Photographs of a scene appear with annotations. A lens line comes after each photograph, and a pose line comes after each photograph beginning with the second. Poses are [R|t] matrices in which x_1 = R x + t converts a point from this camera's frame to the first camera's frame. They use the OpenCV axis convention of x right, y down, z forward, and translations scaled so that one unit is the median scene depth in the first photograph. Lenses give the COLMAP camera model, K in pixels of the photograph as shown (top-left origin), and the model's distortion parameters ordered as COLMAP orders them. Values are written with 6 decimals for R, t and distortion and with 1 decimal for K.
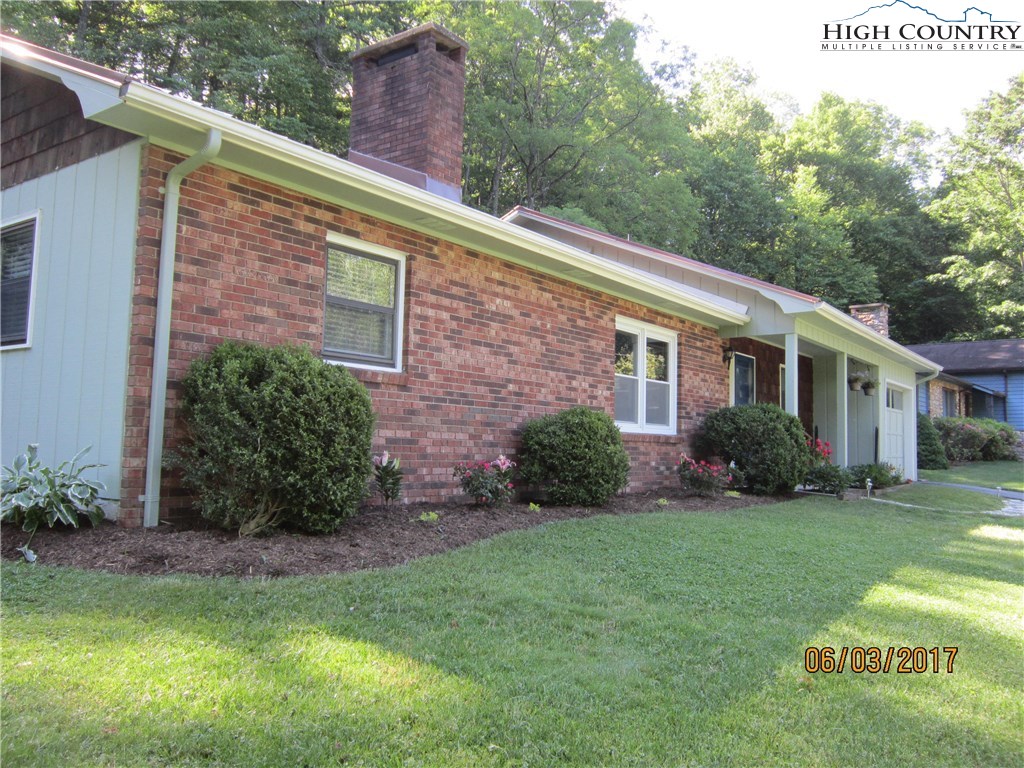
lens RADIAL K [[839.0, 0, 512.0], [0, 839.0, 384.0], [0, 0, 1]] dist [-0.045972, 0.015961]
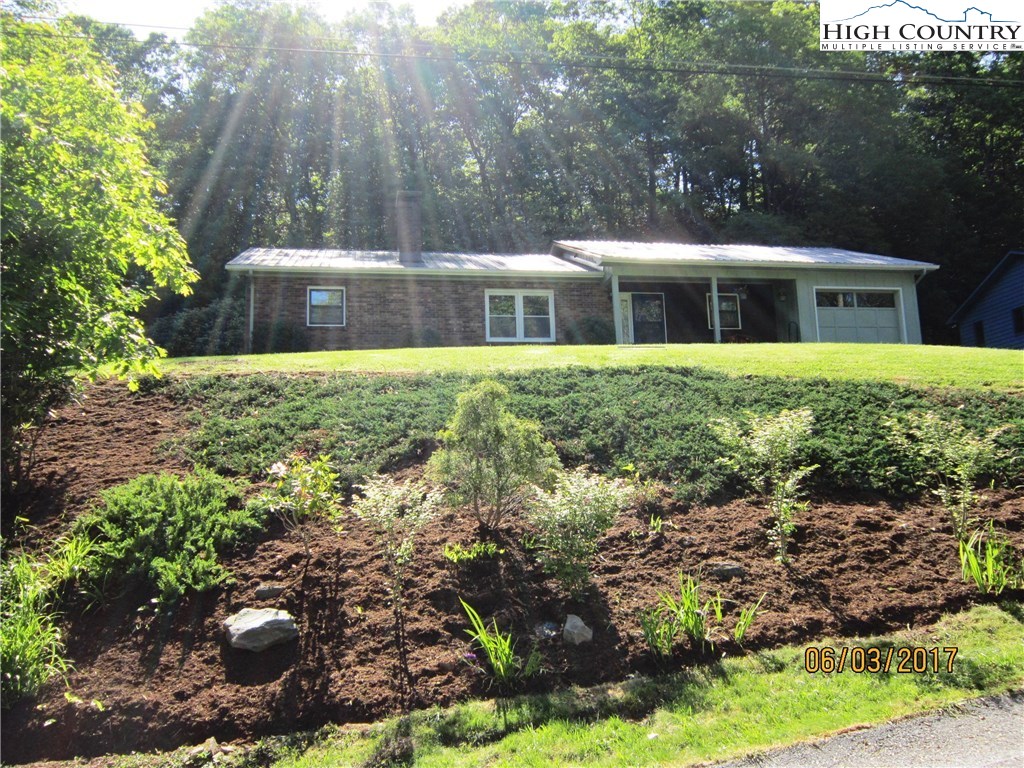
lens RADIAL K [[839.0, 0, 512.0], [0, 839.0, 384.0], [0, 0, 1]] dist [-0.045972, 0.015961]
pose [[0.715862, -0.145275, -0.682962, 1.815650], [0.098423, 0.989345, -0.107283, 0.449766], [0.691270, 0.009581, 0.722533, -0.585124]]
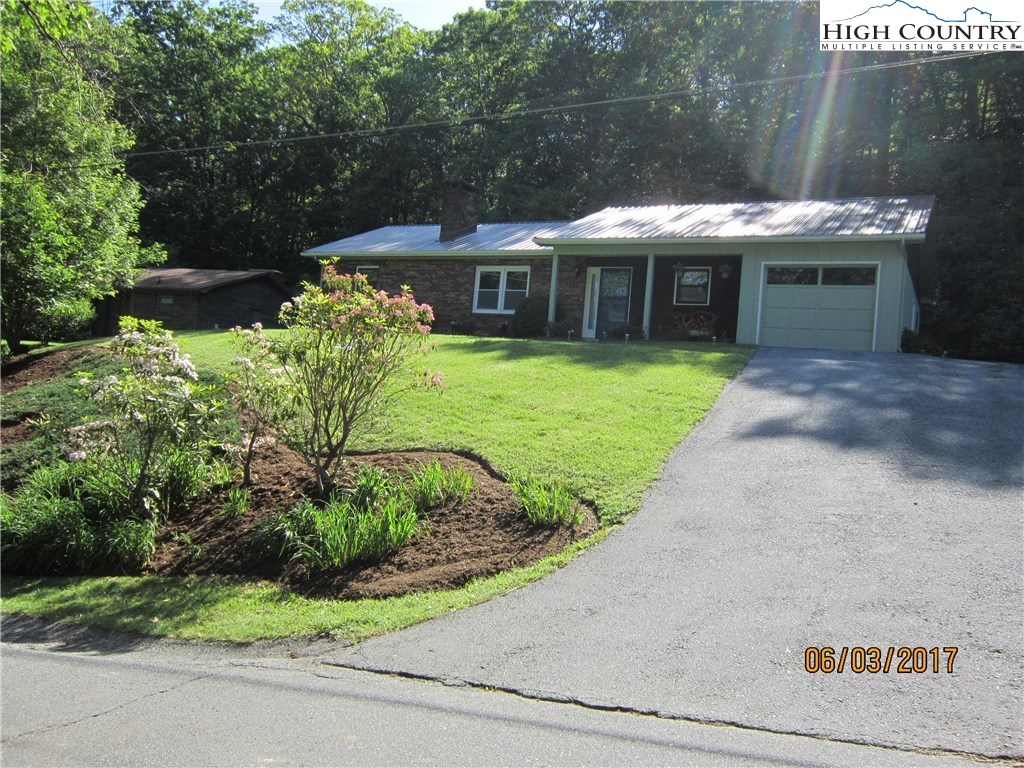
lens RADIAL K [[839.0, 0, 512.0], [0, 839.0, 384.0], [0, 0, 1]] dist [-0.045972, 0.015961]
pose [[0.236758, -0.046490, -0.970456, 2.872429], [0.000910, 0.998865, -0.047629, 0.434879], [0.971568, 0.010394, 0.236532, 0.579654]]
